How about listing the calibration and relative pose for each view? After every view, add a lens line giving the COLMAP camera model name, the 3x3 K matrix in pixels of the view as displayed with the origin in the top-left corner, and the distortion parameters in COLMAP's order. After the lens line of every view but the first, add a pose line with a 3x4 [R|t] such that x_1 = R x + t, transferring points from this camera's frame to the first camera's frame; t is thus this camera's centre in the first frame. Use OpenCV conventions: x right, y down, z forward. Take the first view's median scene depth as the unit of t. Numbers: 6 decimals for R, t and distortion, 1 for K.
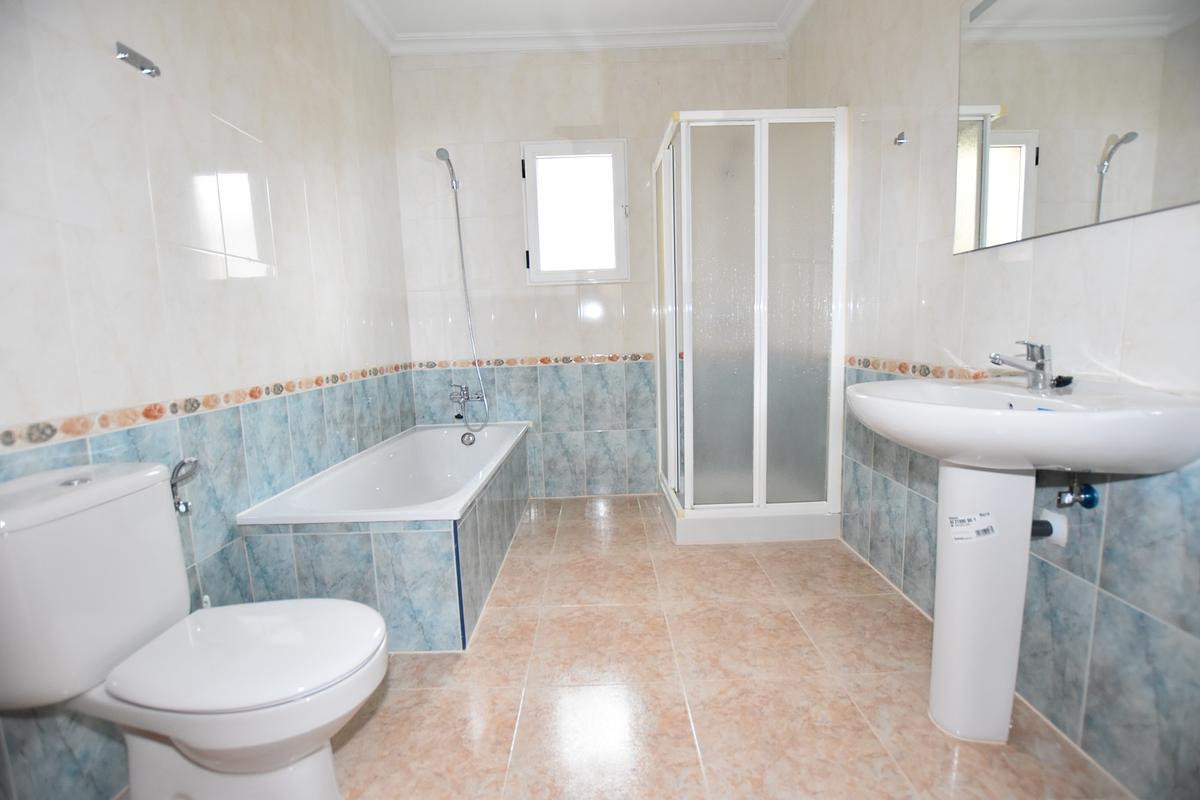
lens RADIAL K [[529.3, 0, 600.0], [0, 529.3, 400.0], [0, 0, 1]] dist [-0.038204, 0.008031]
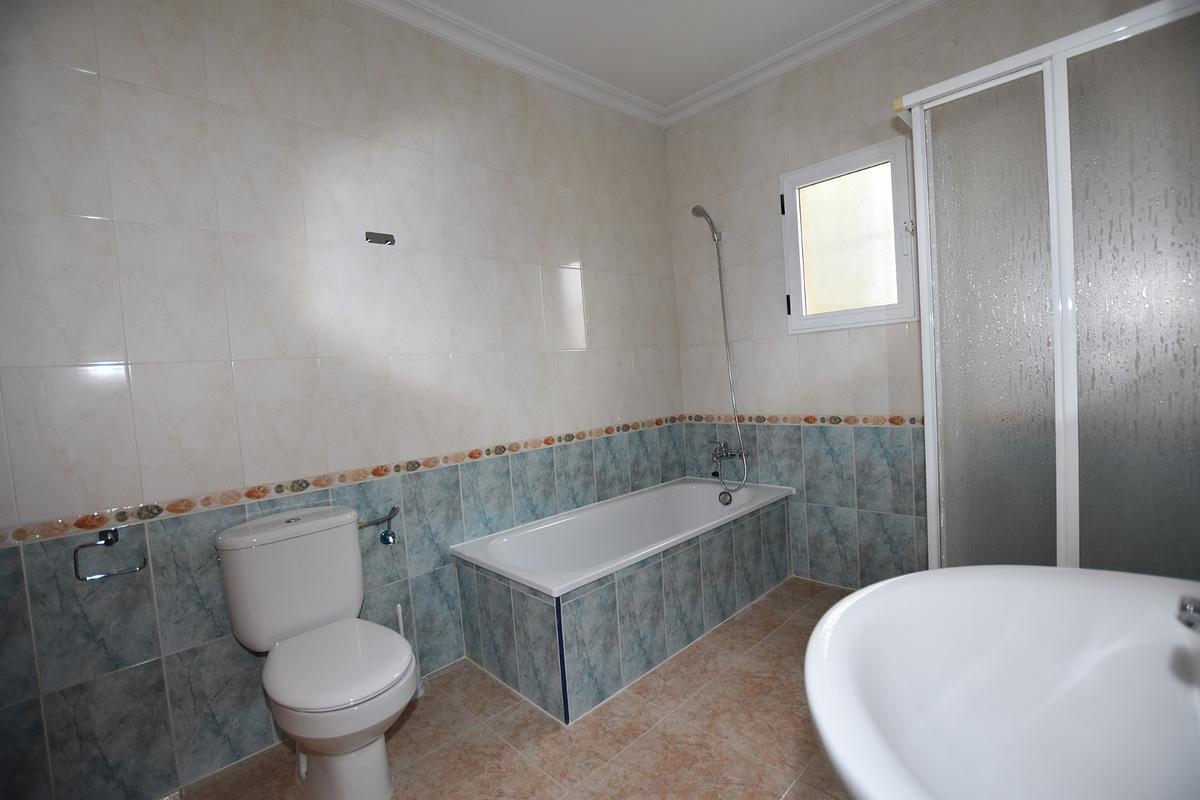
lens RADIAL K [[529.3, 0, 600.0], [0, 529.3, 400.0], [0, 0, 1]] dist [-0.038204, 0.008031]
pose [[0.692520, 0.021677, -0.721073, 0.405854], [-0.045746, 0.998856, -0.013906, -0.116739], [0.719947, 0.042616, 0.692720, 0.246219]]
